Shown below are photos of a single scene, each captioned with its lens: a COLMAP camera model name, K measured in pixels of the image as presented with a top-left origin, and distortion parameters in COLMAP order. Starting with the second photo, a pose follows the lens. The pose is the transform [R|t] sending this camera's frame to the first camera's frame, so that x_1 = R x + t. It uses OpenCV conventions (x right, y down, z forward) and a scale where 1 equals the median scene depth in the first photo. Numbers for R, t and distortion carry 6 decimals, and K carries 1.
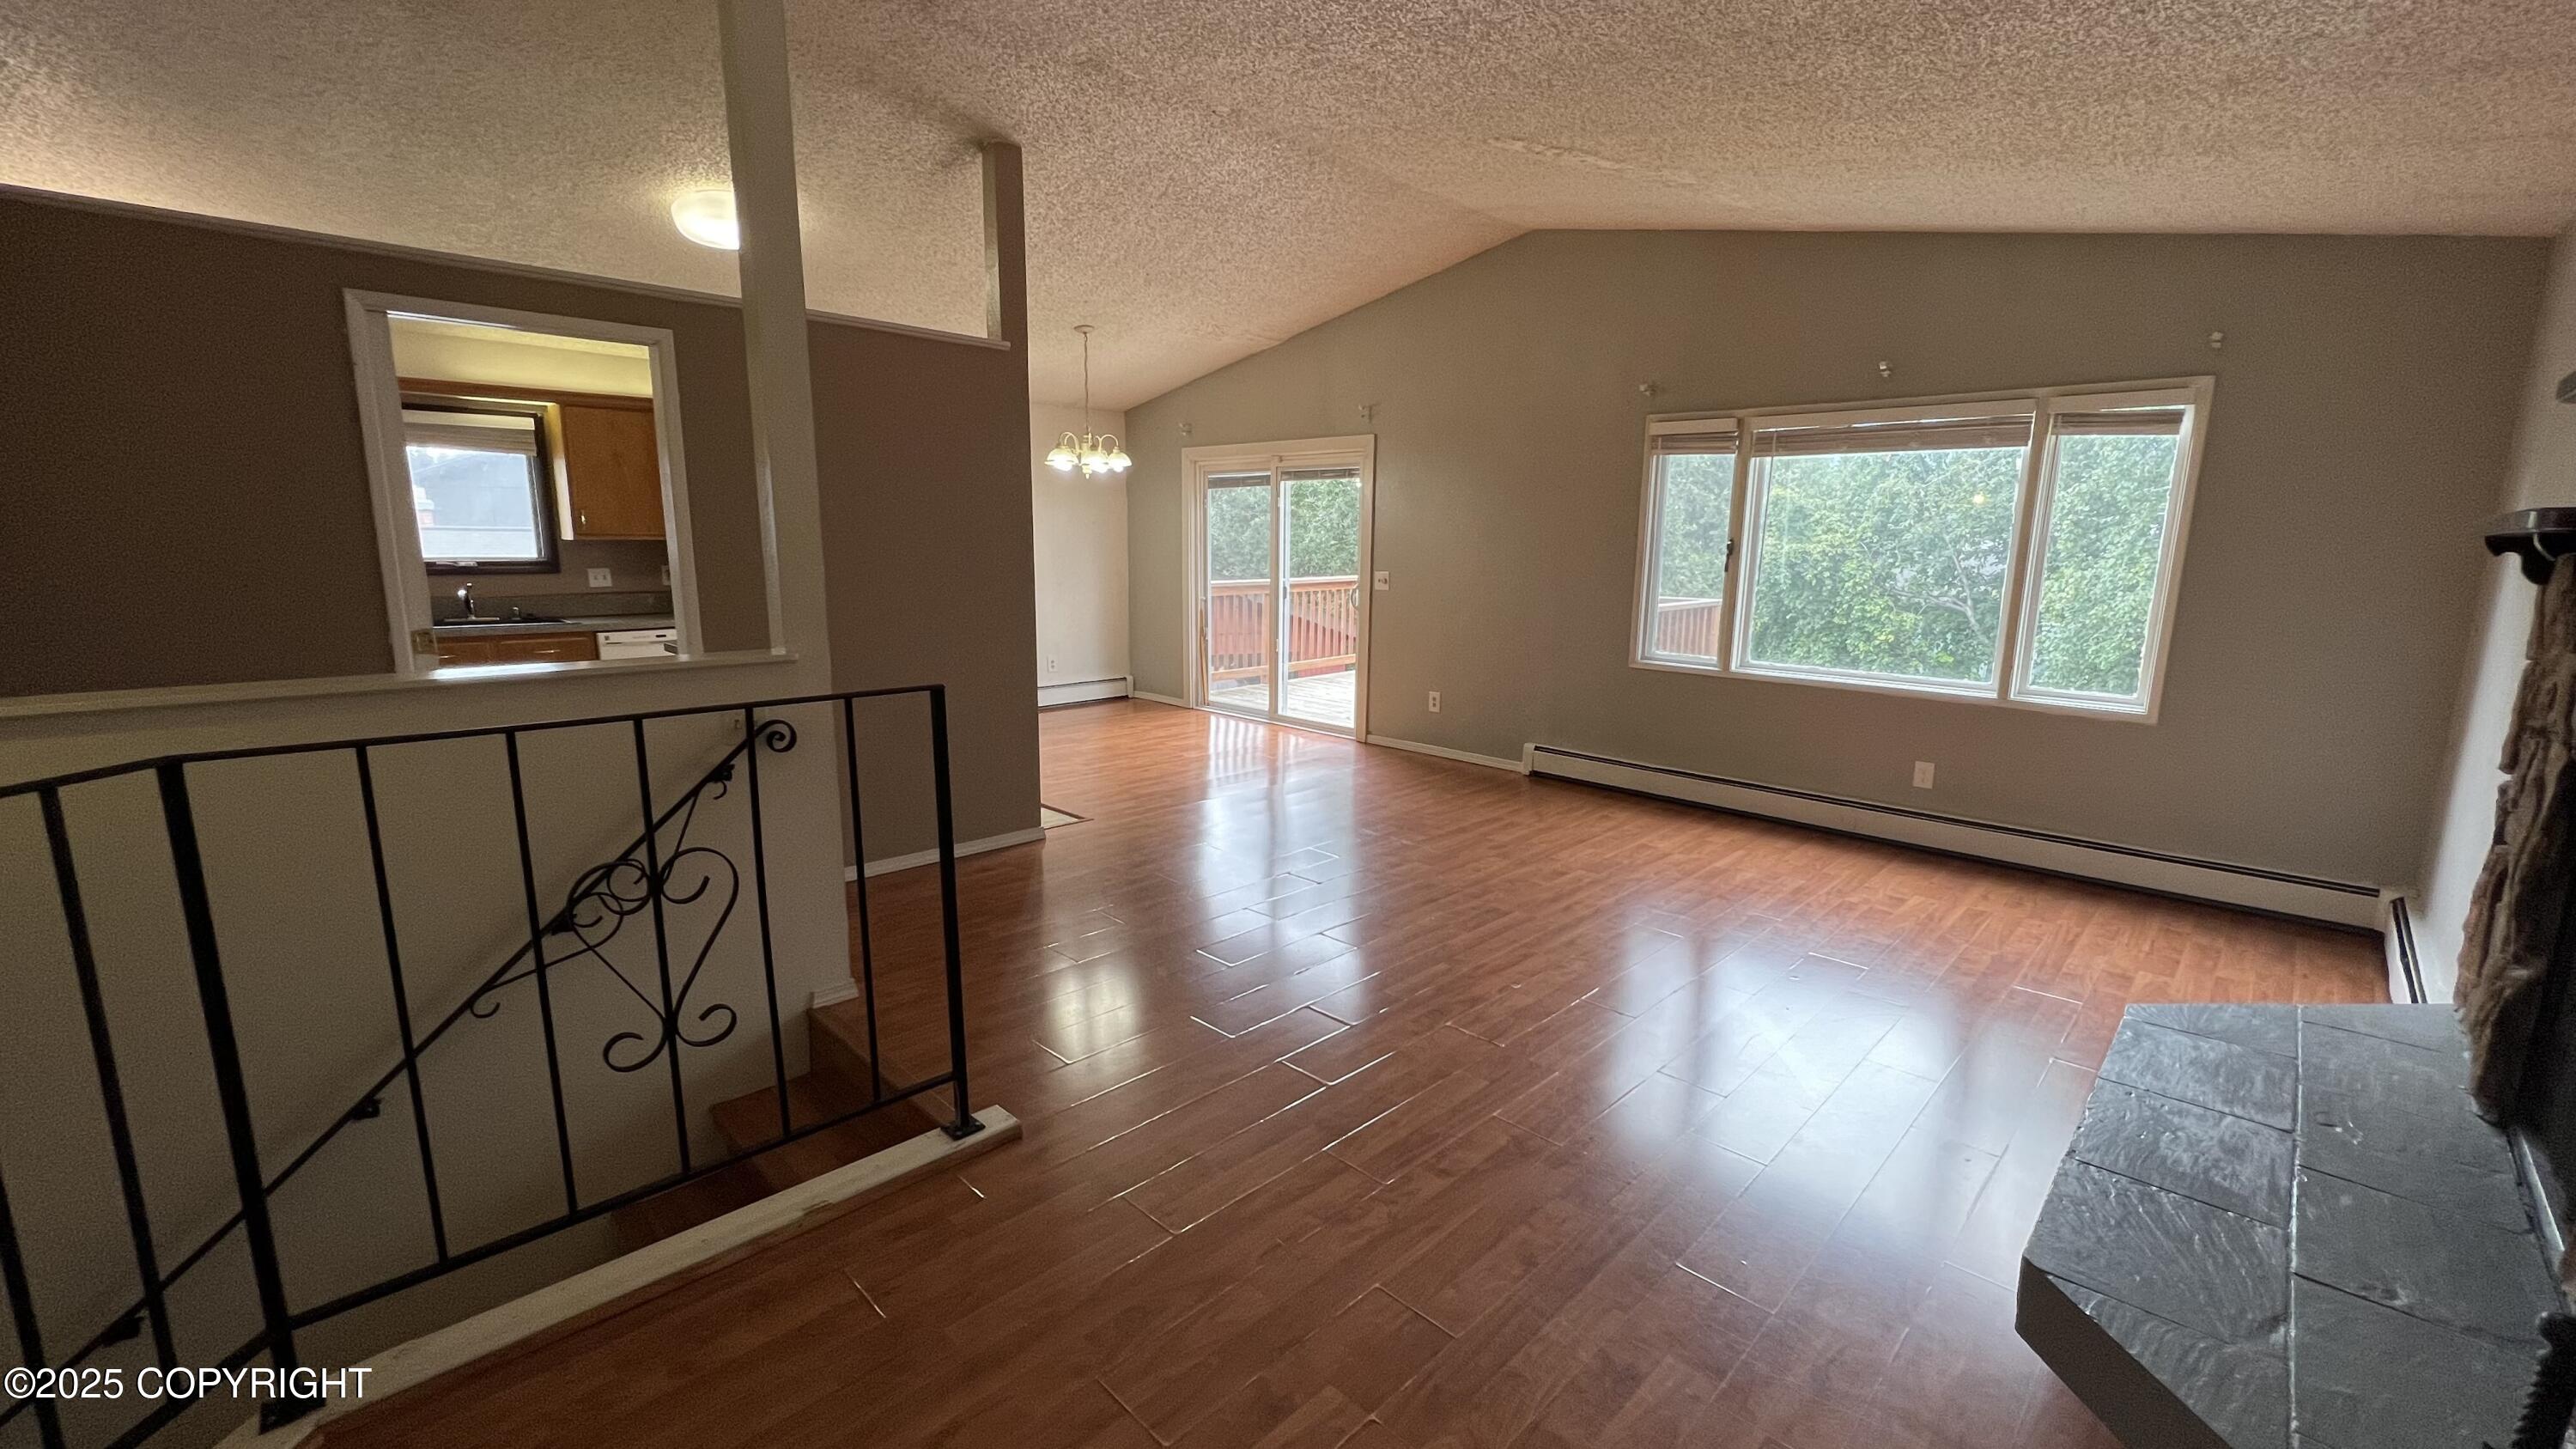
lens RADIAL K [[1018.9, 0, 1283.5], [0, 1018.9, 723.4], [0, 0, 1]] dist [0.001285, 0.000289]
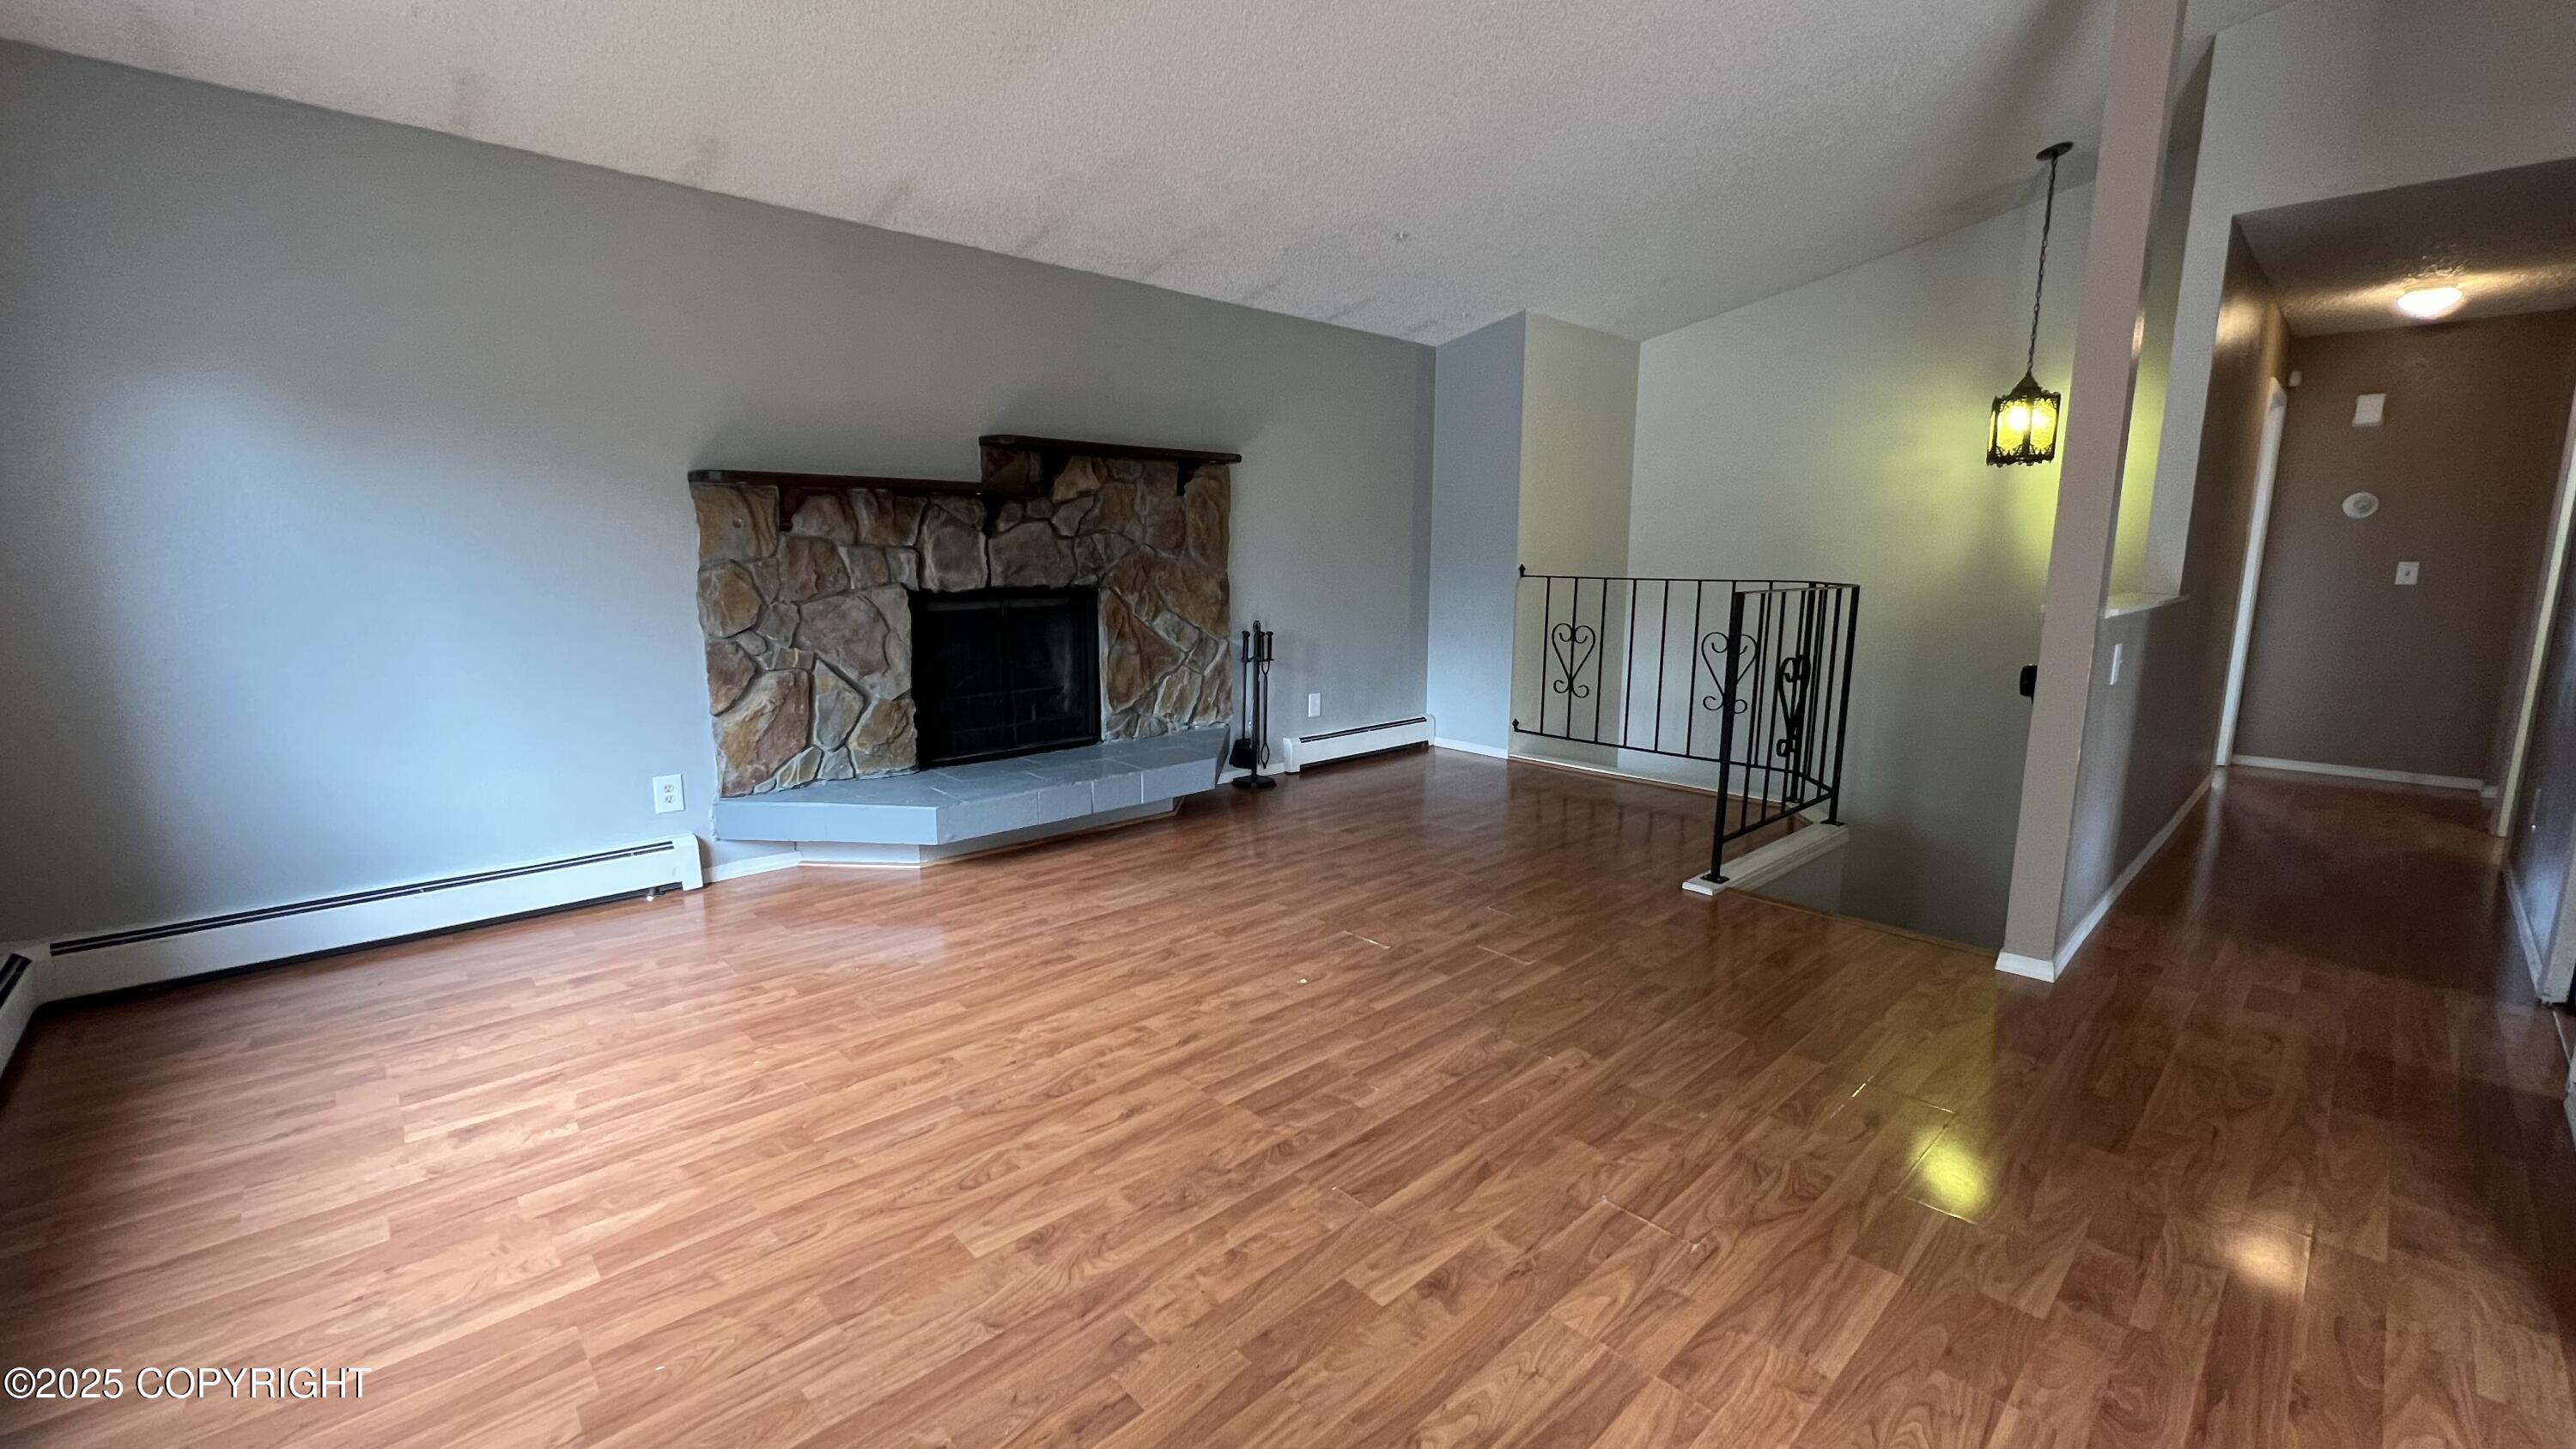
lens RADIAL K [[1043.3, 0, 1324.6], [0, 1043.3, 725.3], [0, 0, 1]] dist [-0.002061, -0.000309]
pose [[-0.999822, -0.018085, -0.005394, 0.174452], [-0.018843, 0.940553, 0.339124, -0.210307], [-0.001059, 0.339166, -0.940726, 1.425121]]
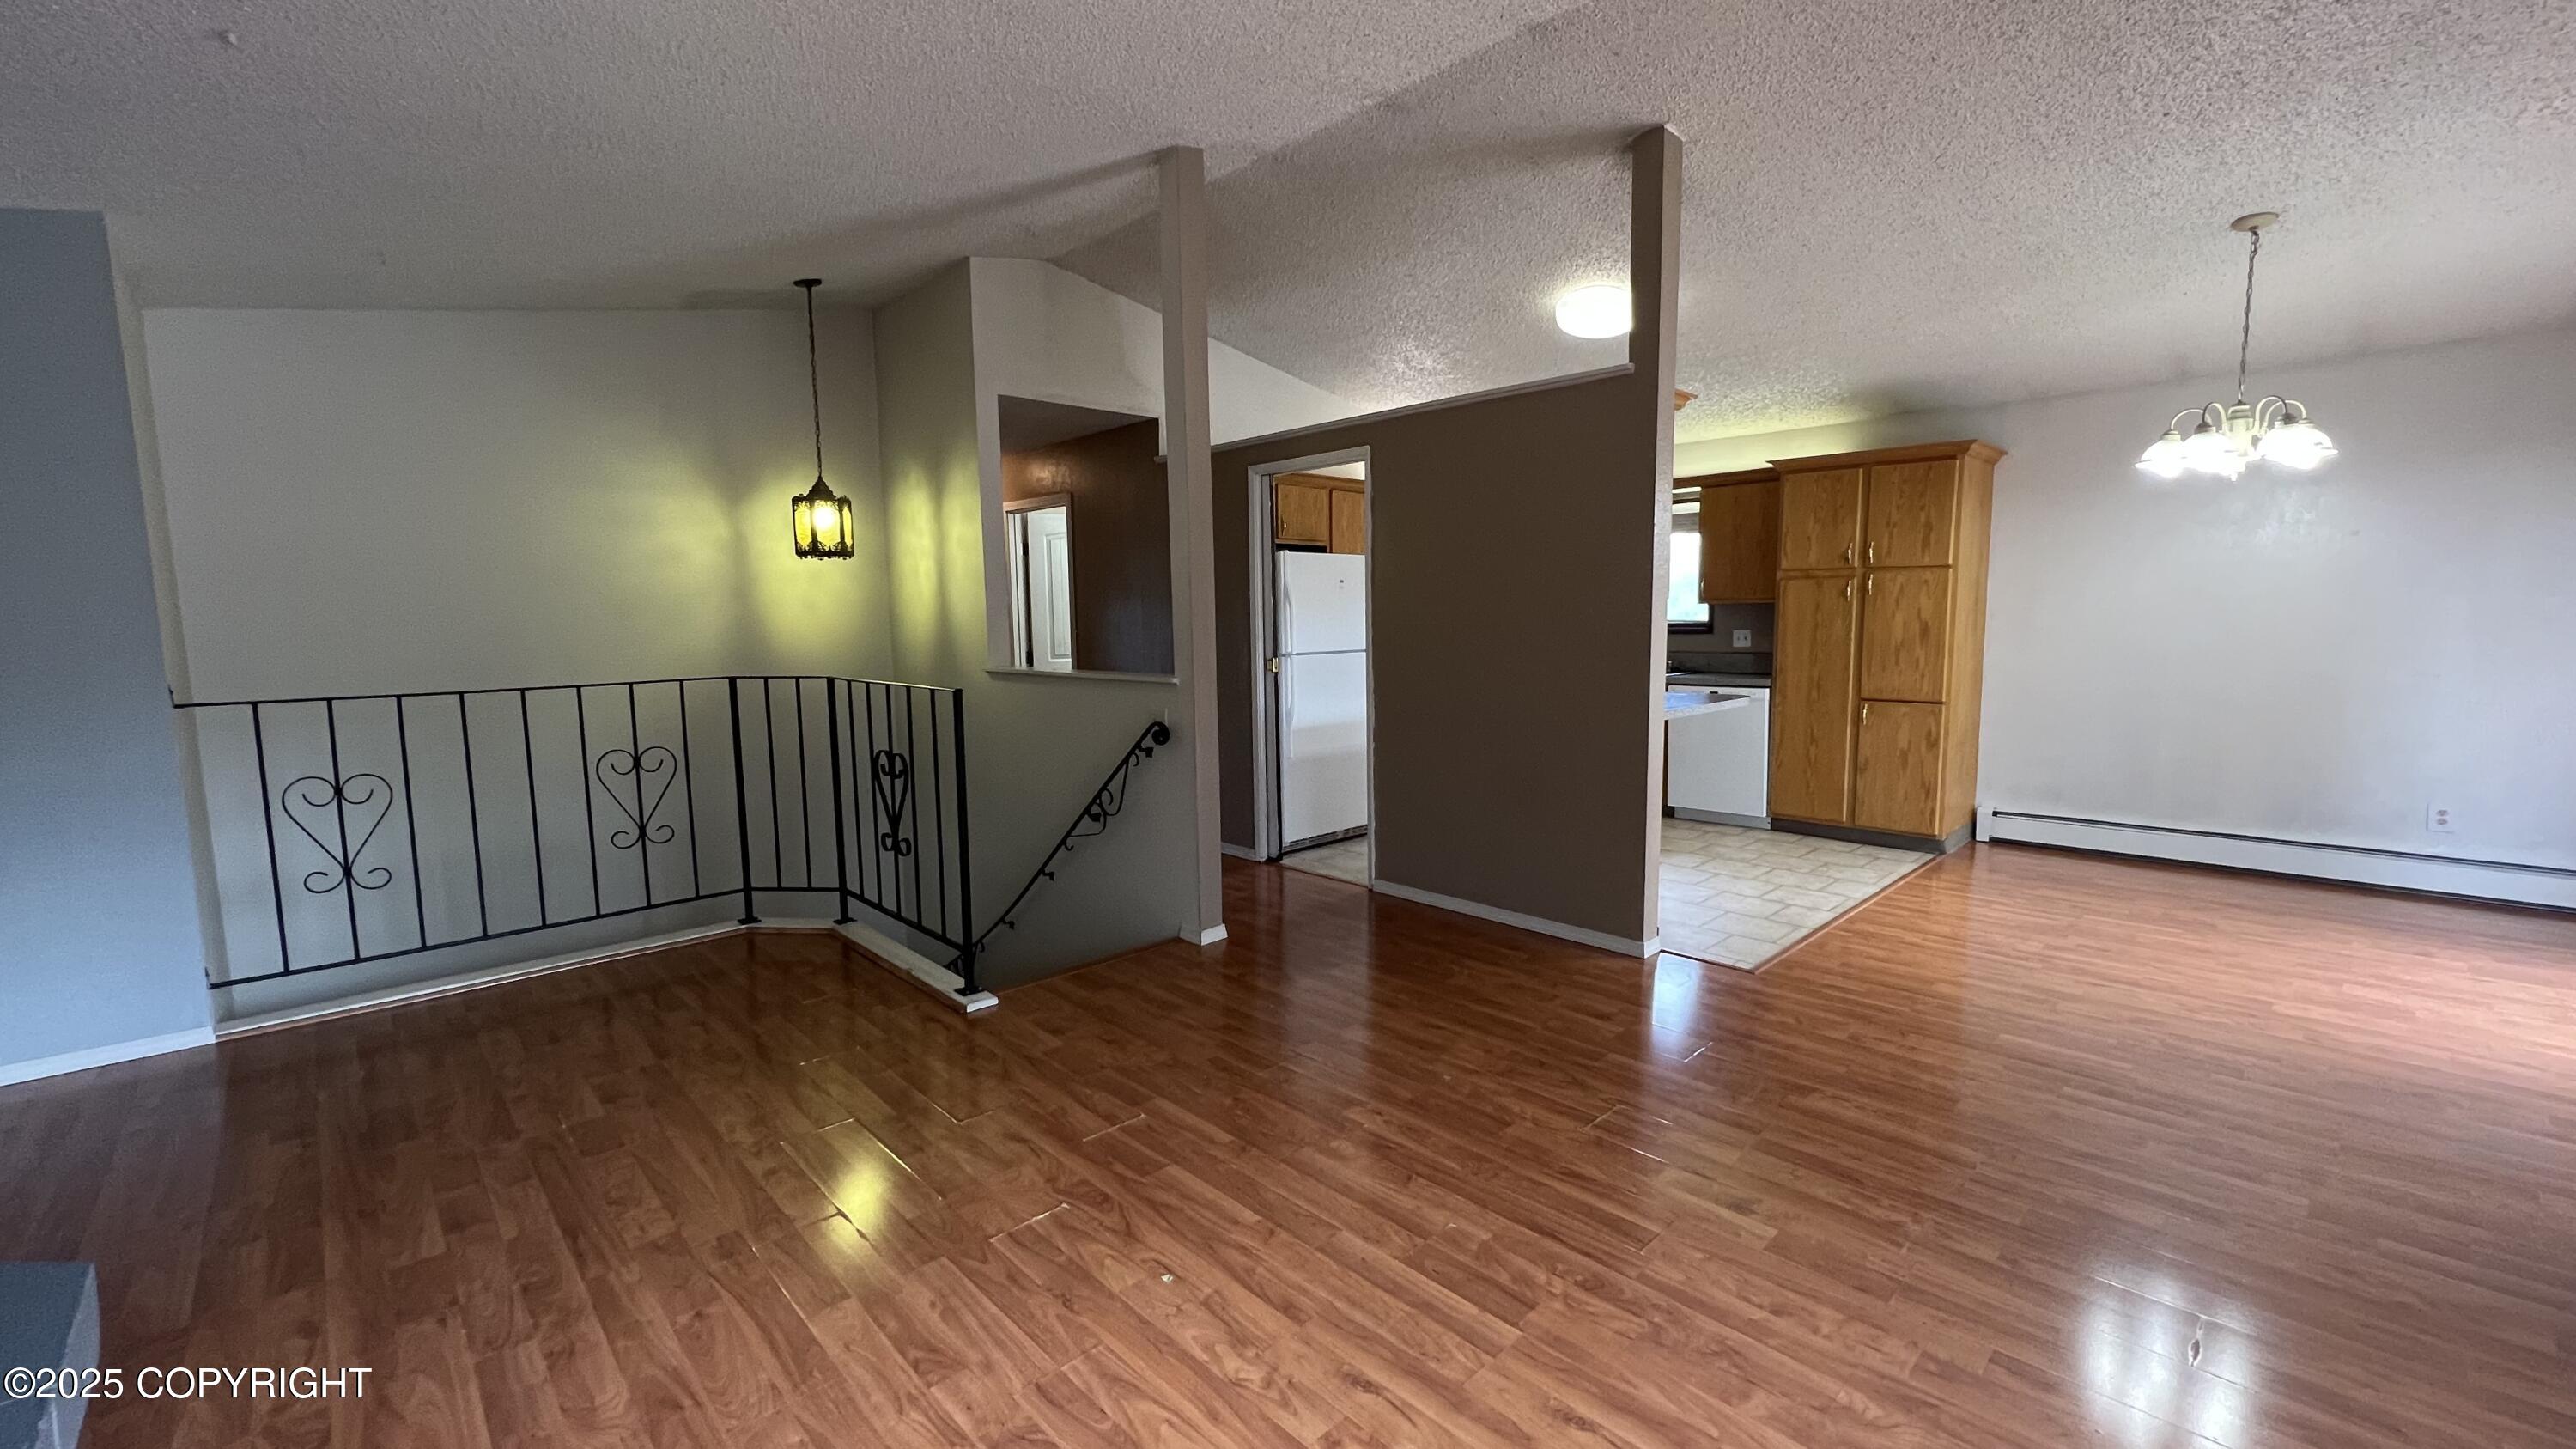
lens RADIAL K [[1018.9, 0, 1283.5], [0, 1018.9, 723.4], [0, 0, 1]] dist [0.001285, 0.000289]
pose [[-0.009608, 0.095527, -0.995380, 0.653208], [-0.166293, 0.981413, 0.095792, -0.118343], [0.986030, 0.166445, 0.006456, 0.806498]]
